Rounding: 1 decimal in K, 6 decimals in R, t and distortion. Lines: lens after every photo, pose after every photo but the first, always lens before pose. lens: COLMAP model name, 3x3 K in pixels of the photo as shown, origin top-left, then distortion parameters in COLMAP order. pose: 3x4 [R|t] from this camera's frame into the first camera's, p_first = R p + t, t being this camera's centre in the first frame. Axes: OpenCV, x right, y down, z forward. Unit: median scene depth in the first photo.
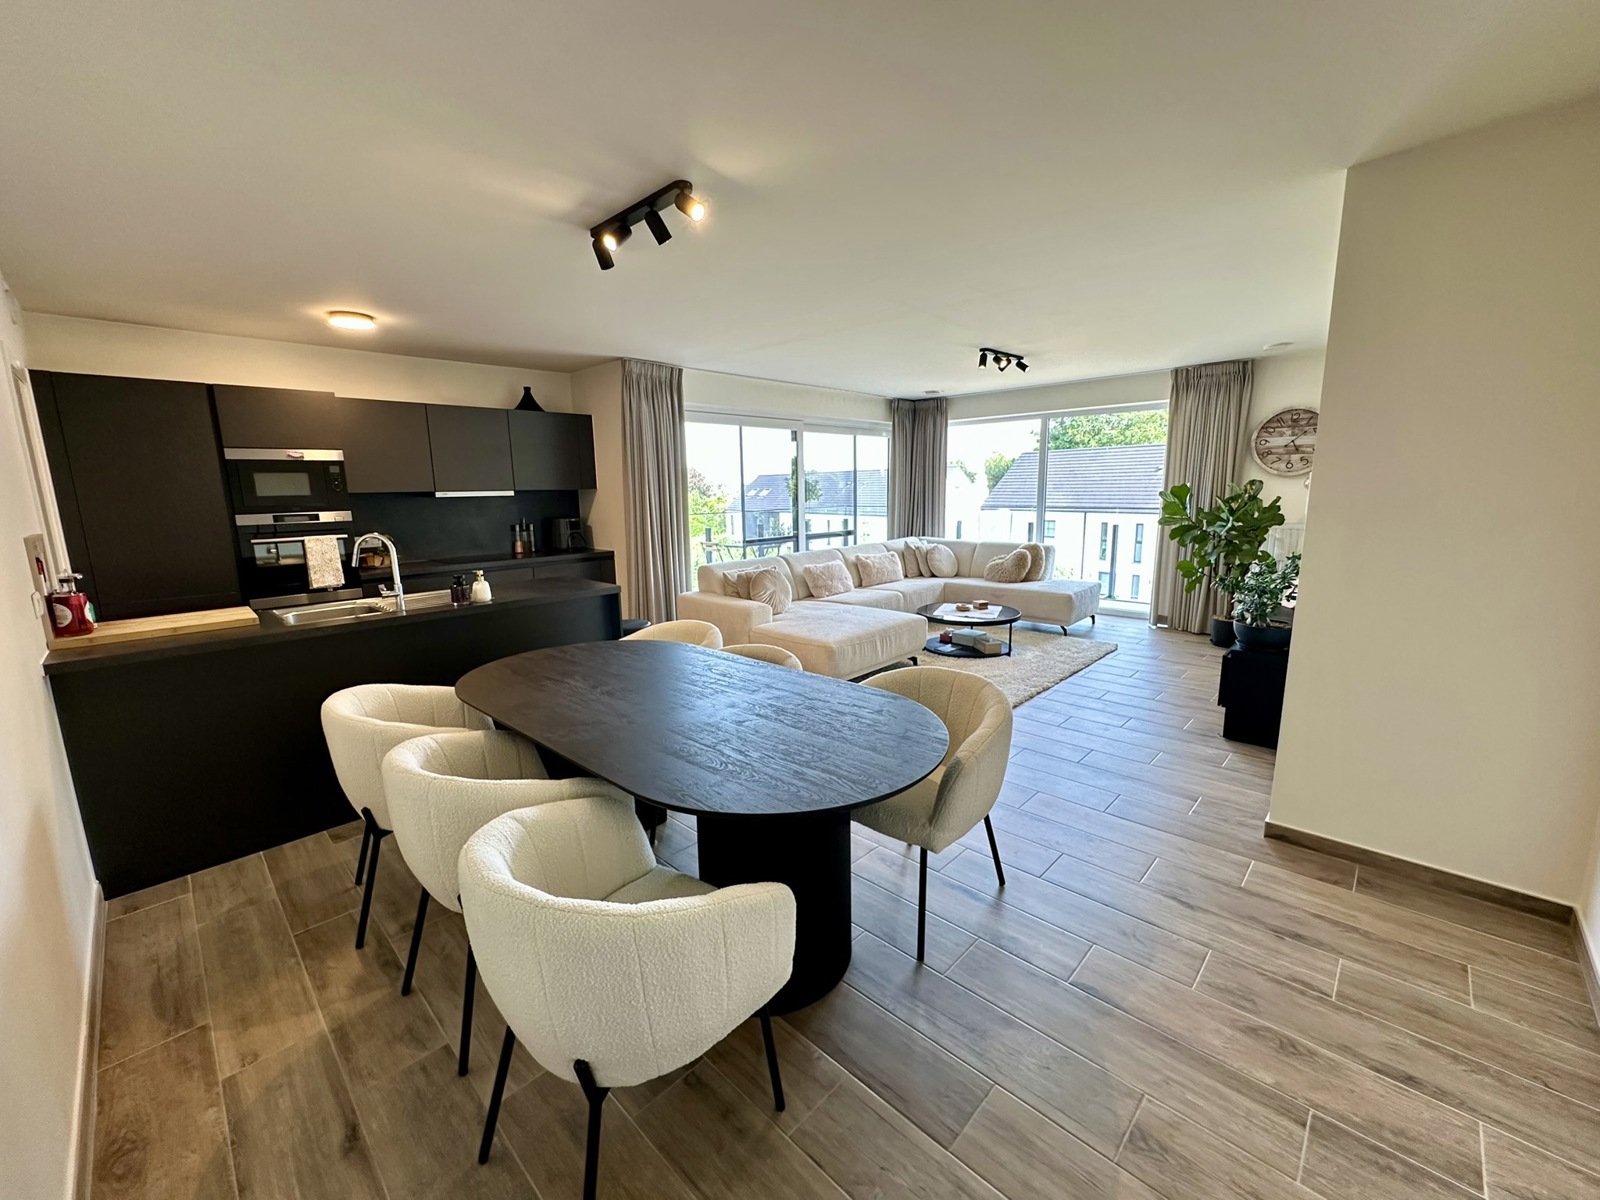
lens RADIAL K [[640.1, 0, 796.9], [0, 640.1, 599.4], [0, 0, 1]] dist [-0.001876, 0.000039]
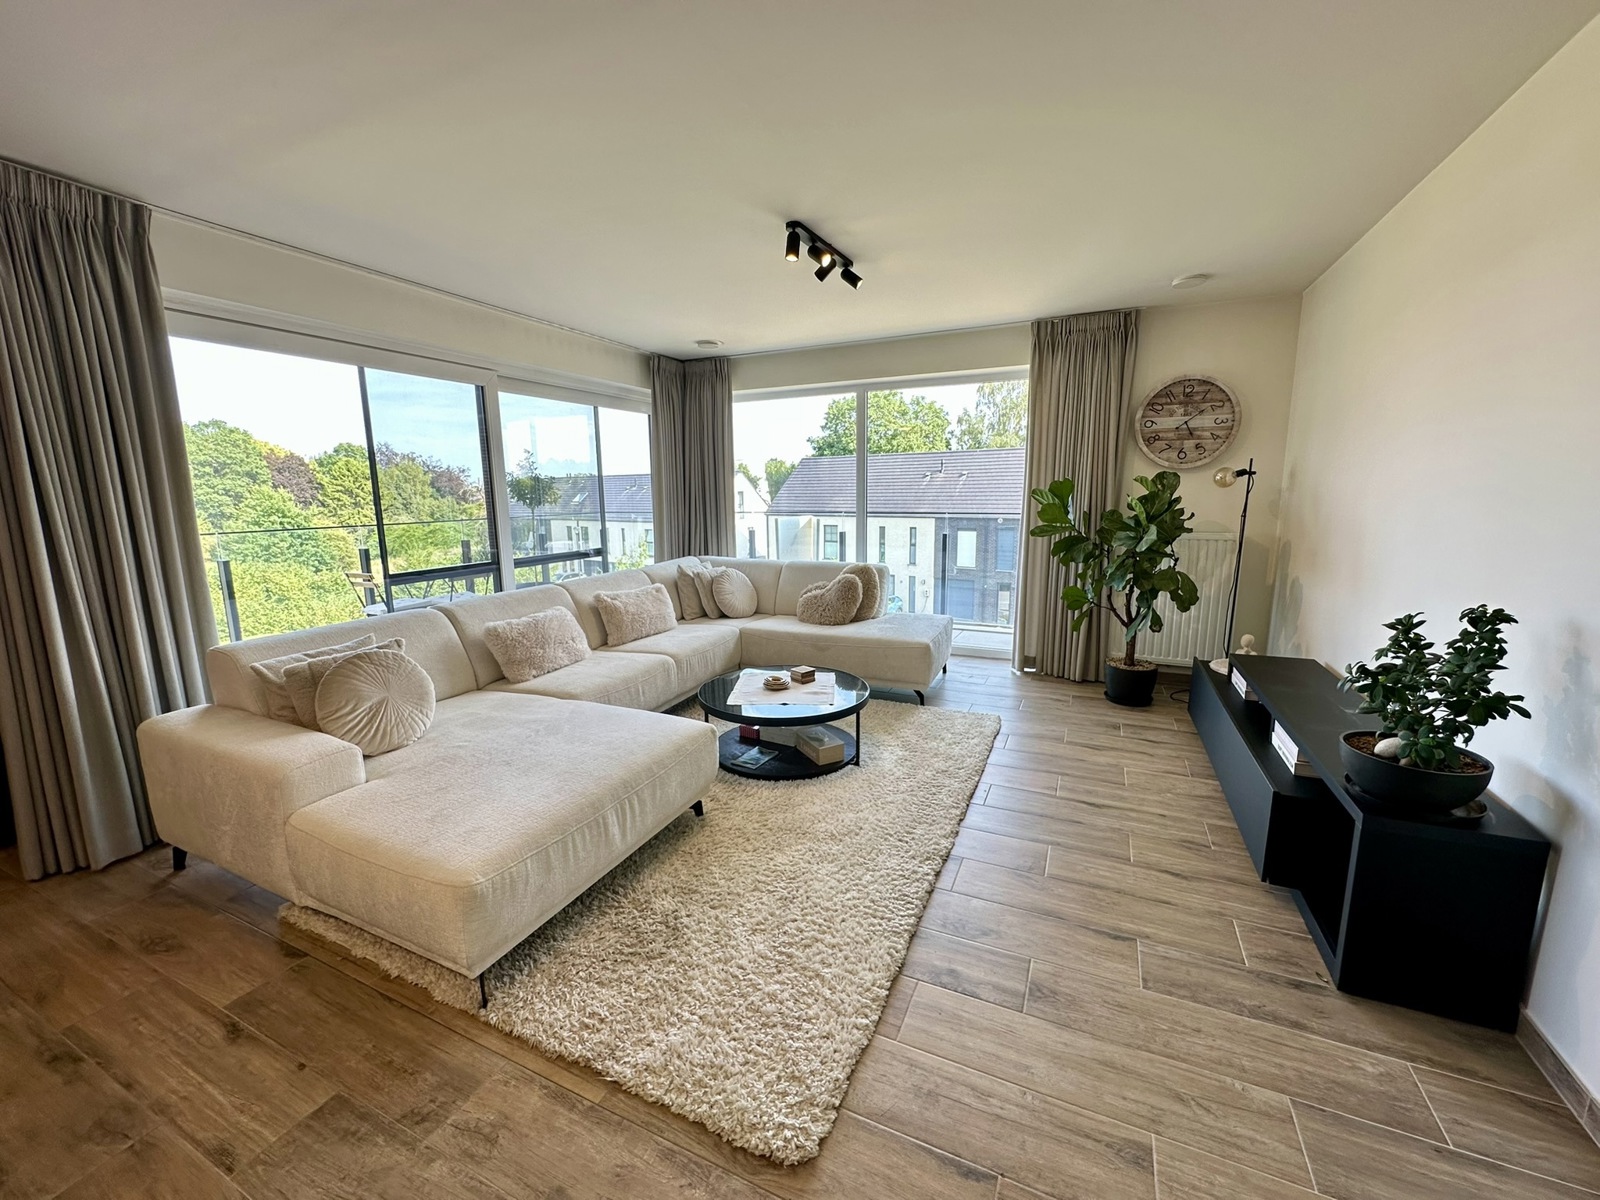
lens RADIAL K [[640.1, 0, 796.9], [0, 640.1, 599.4], [0, 0, 1]] dist [-0.001876, 0.000039]
pose [[0.946288, -0.049441, 0.319522, 0.080274], [0.052232, 0.998635, -0.000164, -0.054575], [-0.319078, 0.016844, 0.947579, 0.373344]]
